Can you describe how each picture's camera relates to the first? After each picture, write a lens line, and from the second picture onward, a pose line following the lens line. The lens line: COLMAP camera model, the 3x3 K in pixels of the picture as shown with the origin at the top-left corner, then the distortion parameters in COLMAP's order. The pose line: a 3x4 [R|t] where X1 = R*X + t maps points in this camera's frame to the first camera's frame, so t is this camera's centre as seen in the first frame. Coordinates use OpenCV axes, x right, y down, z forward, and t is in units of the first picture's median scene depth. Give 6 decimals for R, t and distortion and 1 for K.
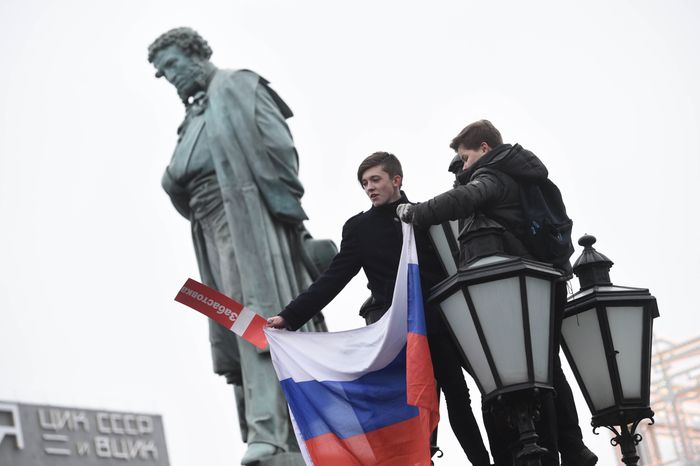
lens RADIAL K [[2483.2, 0, 345.7], [0, 2483.2, 235.0], [0, 0, 1]] dist [0.686482, 0.000000]
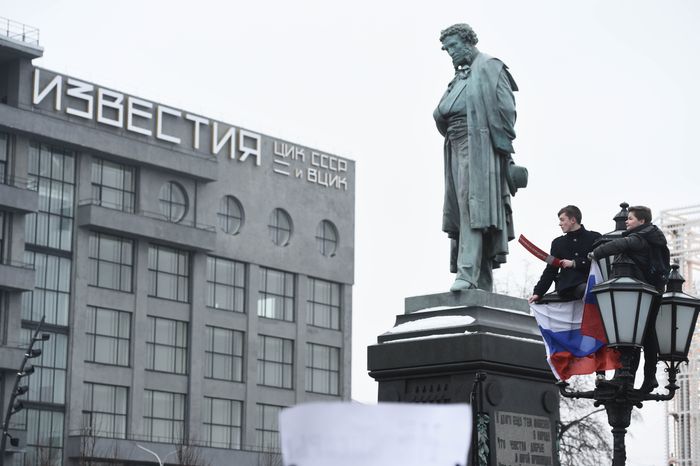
lens RADIAL K [[1829.1, 0, 352.5], [0, 1829.1, 229.9], [0, 0, 1]] dist [0.143847, 0.000000]
pose [[0.978040, 0.200624, -0.056468, -0.042358], [-0.192841, 0.973867, 0.119981, -0.084415], [0.079063, -0.106457, 0.991169, -0.251183]]
